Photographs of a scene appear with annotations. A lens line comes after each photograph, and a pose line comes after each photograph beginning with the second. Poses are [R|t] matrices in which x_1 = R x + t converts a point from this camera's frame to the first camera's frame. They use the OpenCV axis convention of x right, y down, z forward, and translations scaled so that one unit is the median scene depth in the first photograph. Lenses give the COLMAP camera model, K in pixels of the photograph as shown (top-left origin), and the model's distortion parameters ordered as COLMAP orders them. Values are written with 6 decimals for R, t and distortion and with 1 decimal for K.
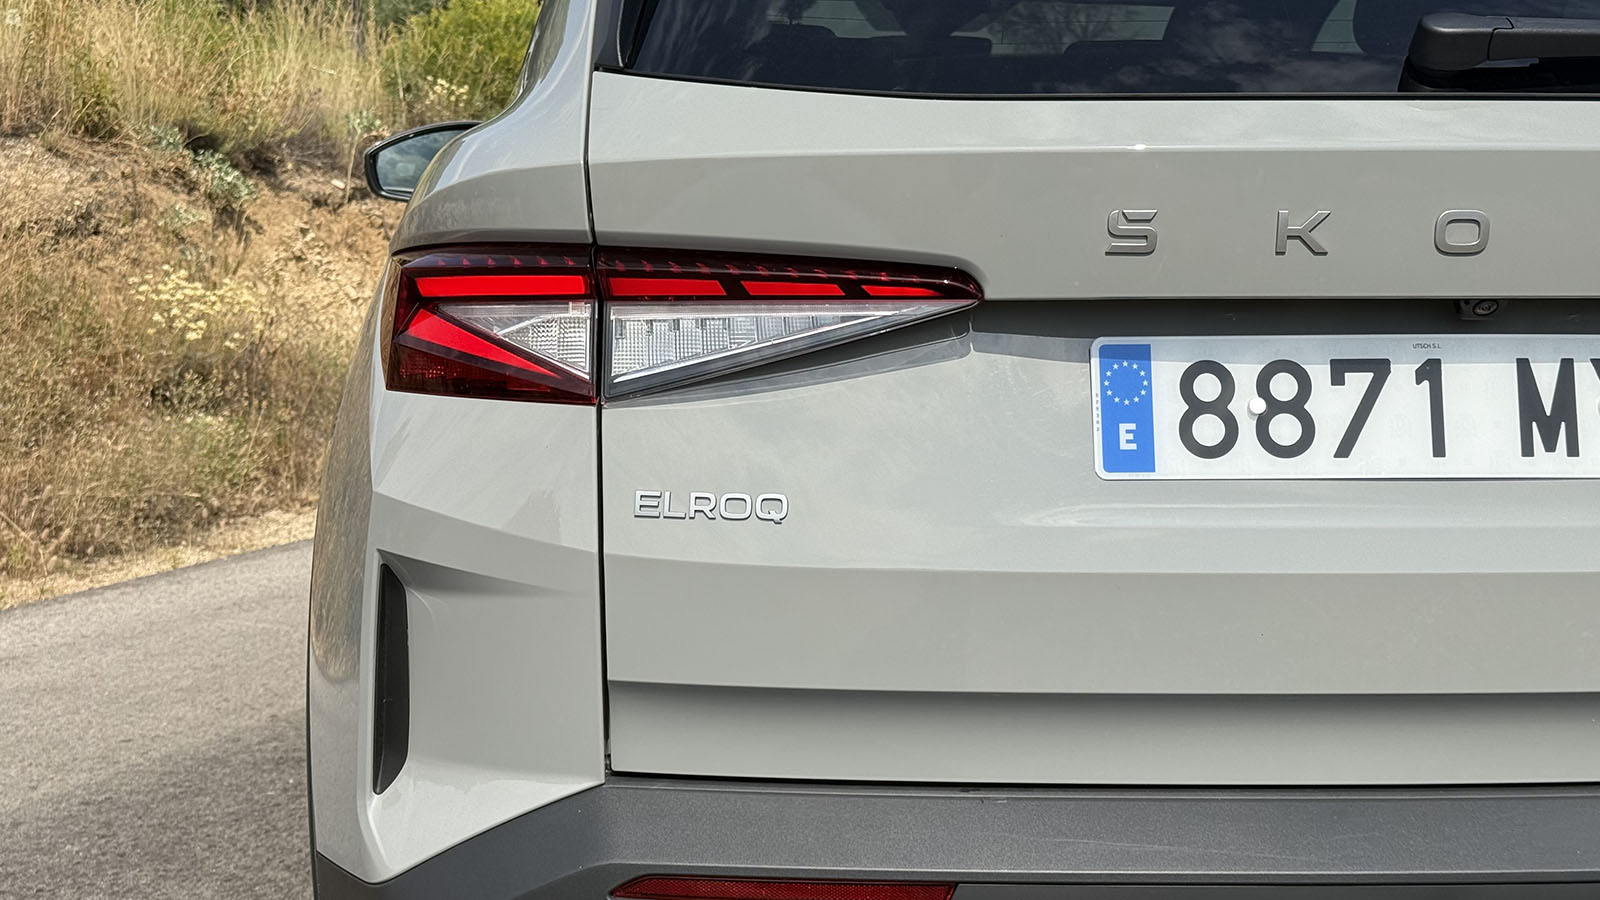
lens RADIAL K [[2238.3, 0, 761.1], [0, 2238.3, 463.5], [0, 0, 1]] dist [0.105983, 0.000000]
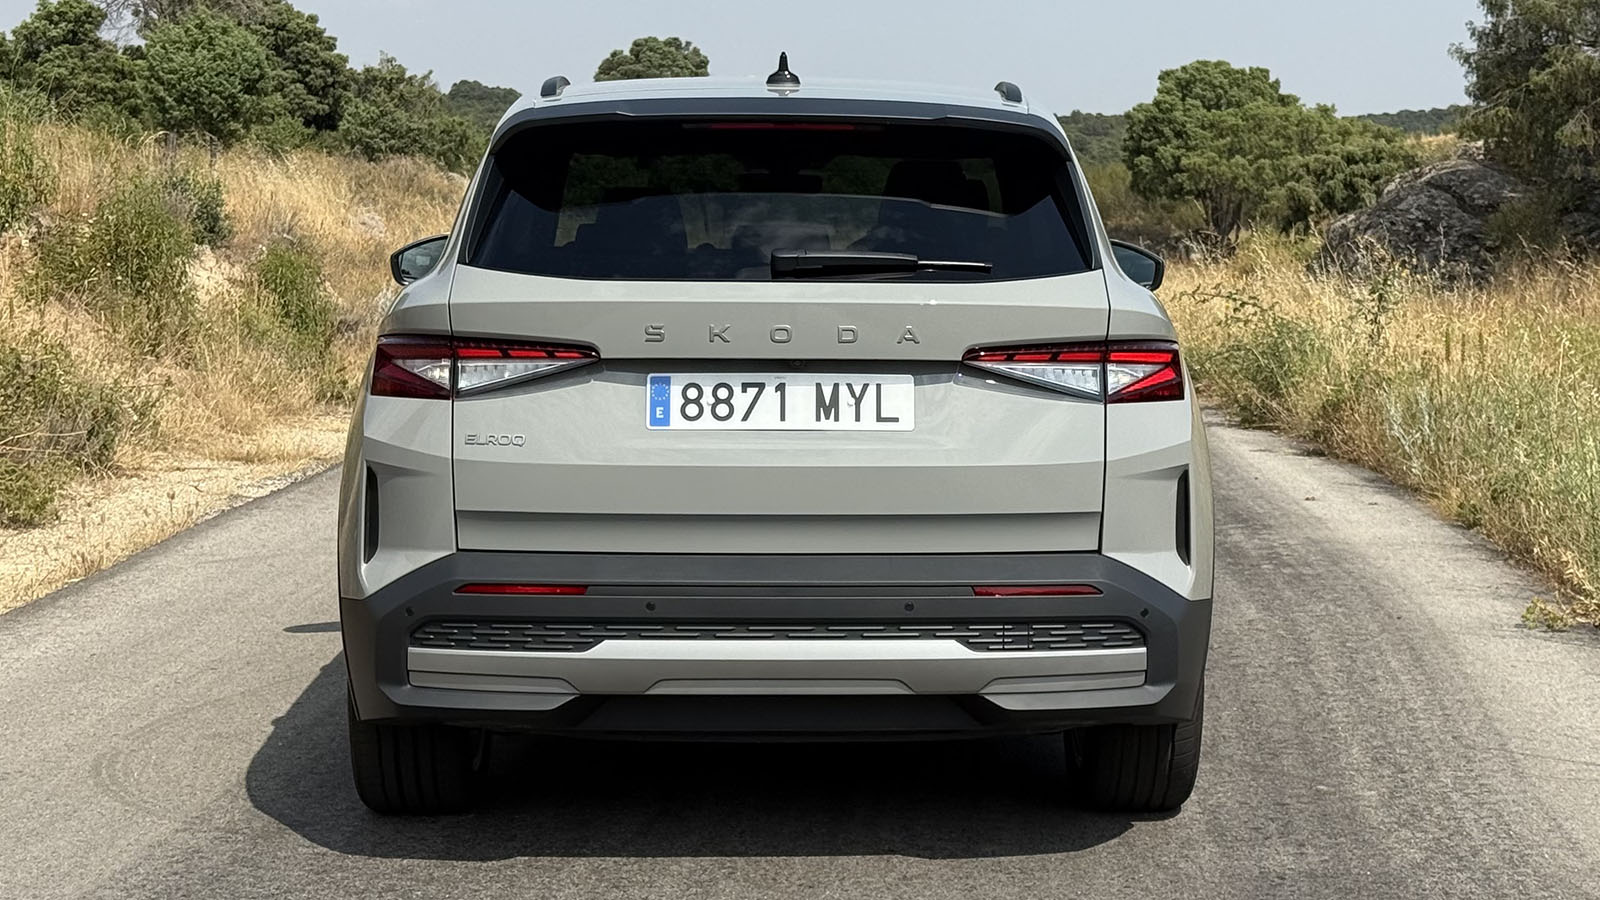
lens RADIAL K [[2270.7, 0, 800.3], [0, 2270.7, 443.7], [0, 0, 1]] dist [-0.042751, 0.000000]
pose [[0.999996, 0.002768, 0.000615, 0.317691], [-0.002745, 0.999425, -0.033803, 0.108534], [-0.000708, 0.033801, 0.999428, -1.549063]]
